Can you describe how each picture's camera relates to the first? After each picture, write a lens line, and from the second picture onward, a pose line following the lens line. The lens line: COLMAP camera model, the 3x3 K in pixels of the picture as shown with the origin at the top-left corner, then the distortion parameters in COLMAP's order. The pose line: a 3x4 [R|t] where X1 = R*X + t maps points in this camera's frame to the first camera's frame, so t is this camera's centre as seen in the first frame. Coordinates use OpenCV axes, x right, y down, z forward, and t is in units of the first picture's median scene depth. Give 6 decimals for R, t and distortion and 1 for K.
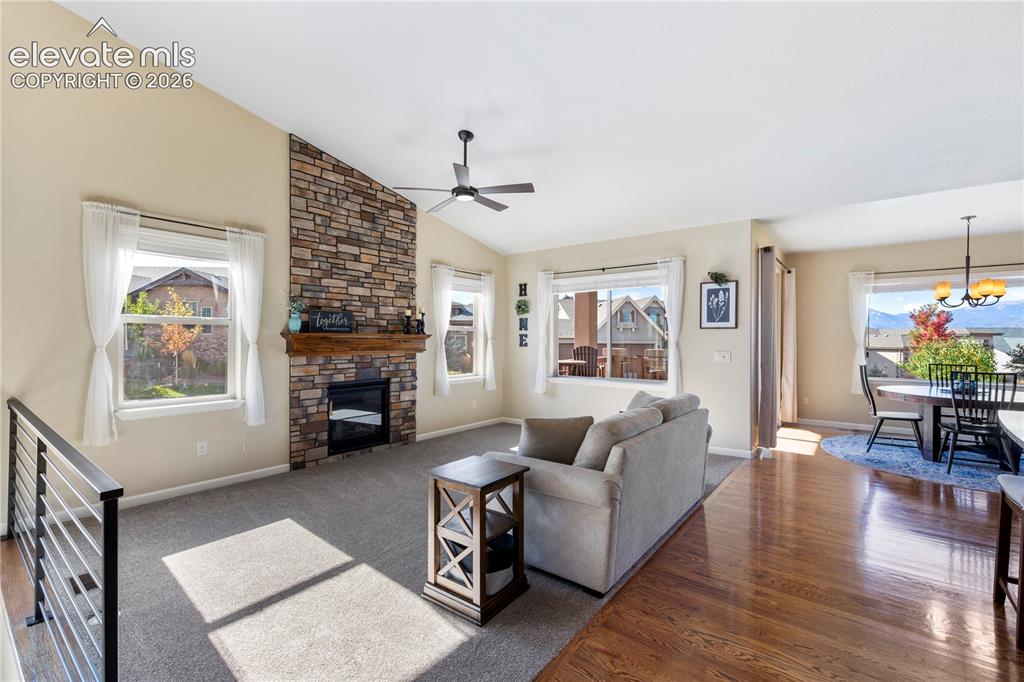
lens RADIAL K [[443.8, 0, 513.2], [0, 443.8, 339.2], [0, 0, 1]] dist [0.001608, -0.000304]
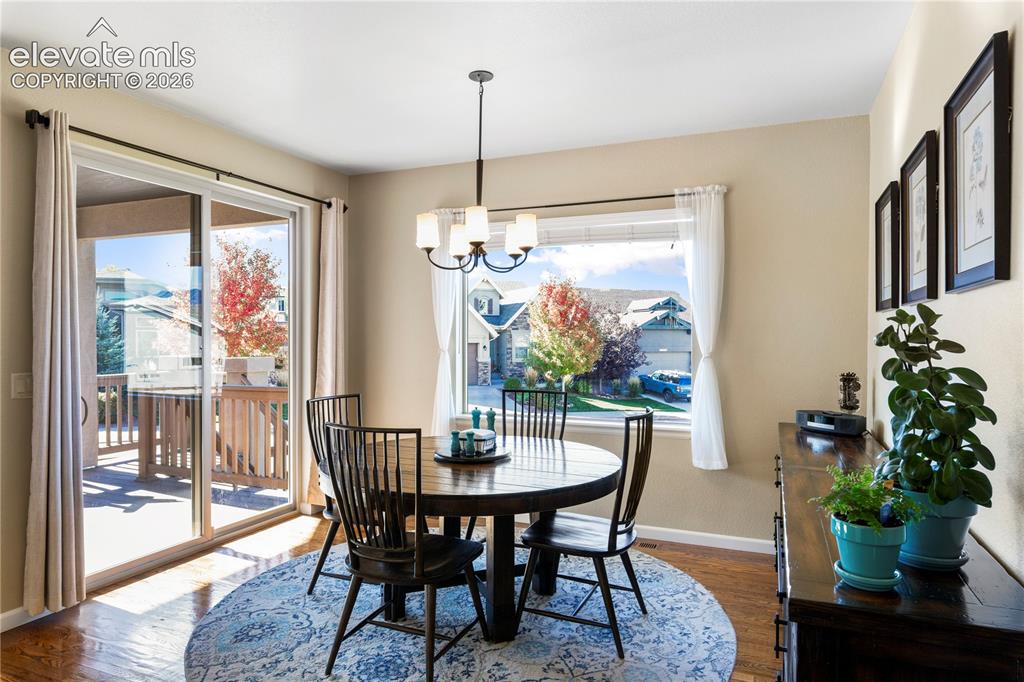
lens RADIAL K [[635.7, 0, 512.0], [0, 635.7, 341.0], [0, 0, 1]] dist [-0.006770, 0.000320]
pose [[0.966321, -0.003269, 0.257320, 0.852207], [0.001373, 0.999971, 0.007547, -0.005342], [-0.257337, -0.006939, 0.966297, 0.343787]]
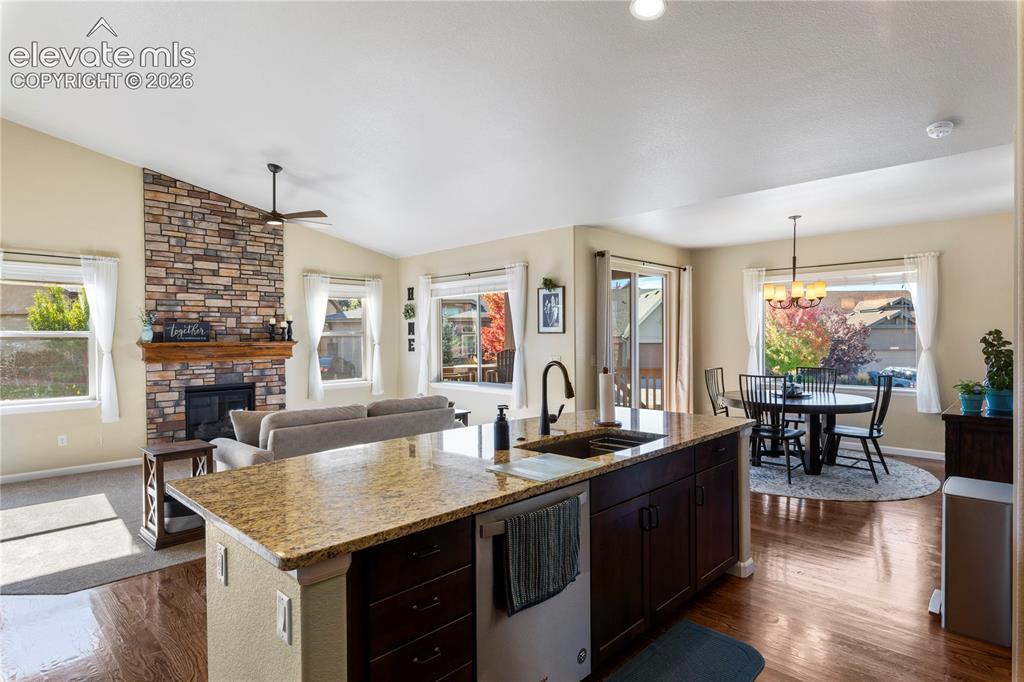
lens RADIAL K [[550.6, 0, 510.6], [0, 550.6, 340.1], [0, 0, 1]] dist [0.002125, -0.000306]
pose [[0.993504, -0.010129, -0.113348, 0.518205], [0.010599, 0.999938, 0.003547, -0.014071], [0.113305, -0.004725, 0.993549, -0.264137]]
